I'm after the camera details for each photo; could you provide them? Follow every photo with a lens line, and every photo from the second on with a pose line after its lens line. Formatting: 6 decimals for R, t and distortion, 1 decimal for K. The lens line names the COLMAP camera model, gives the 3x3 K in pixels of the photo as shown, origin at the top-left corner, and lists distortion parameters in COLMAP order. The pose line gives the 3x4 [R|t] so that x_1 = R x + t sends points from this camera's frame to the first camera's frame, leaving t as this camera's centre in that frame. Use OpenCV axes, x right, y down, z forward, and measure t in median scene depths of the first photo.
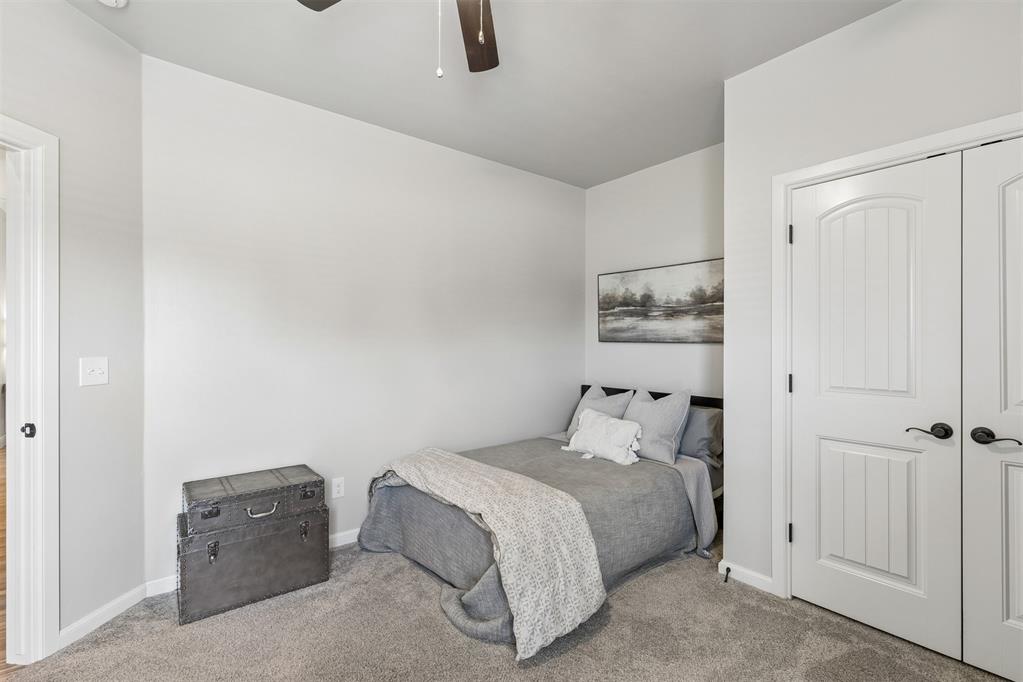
lens RADIAL K [[462.4, 0, 509.7], [0, 462.4, 345.8], [0, 0, 1]] dist [0.003058, -0.001313]
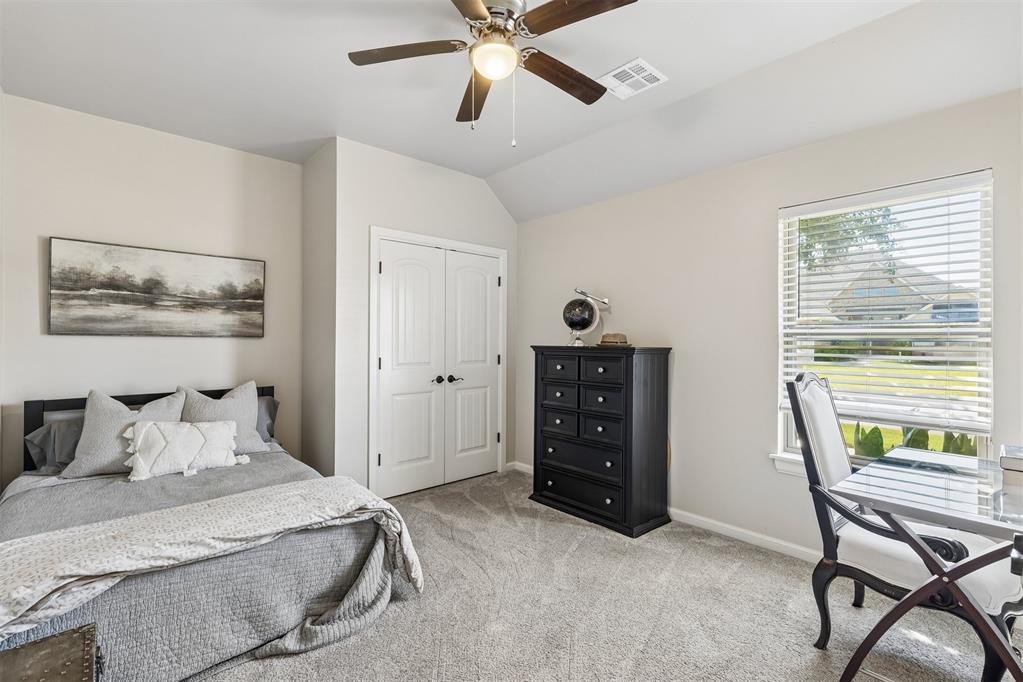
lens RADIAL K [[462.4, 0, 510.0], [0, 462.4, 337.7], [0, 0, 1]] dist [0.003058, -0.001313]
pose [[-0.062937, 0.001601, 0.998016, -0.616517], [0.003210, 0.999994, -0.001402, -0.001131], [-0.998012, 0.003115, -0.062942, 0.419993]]
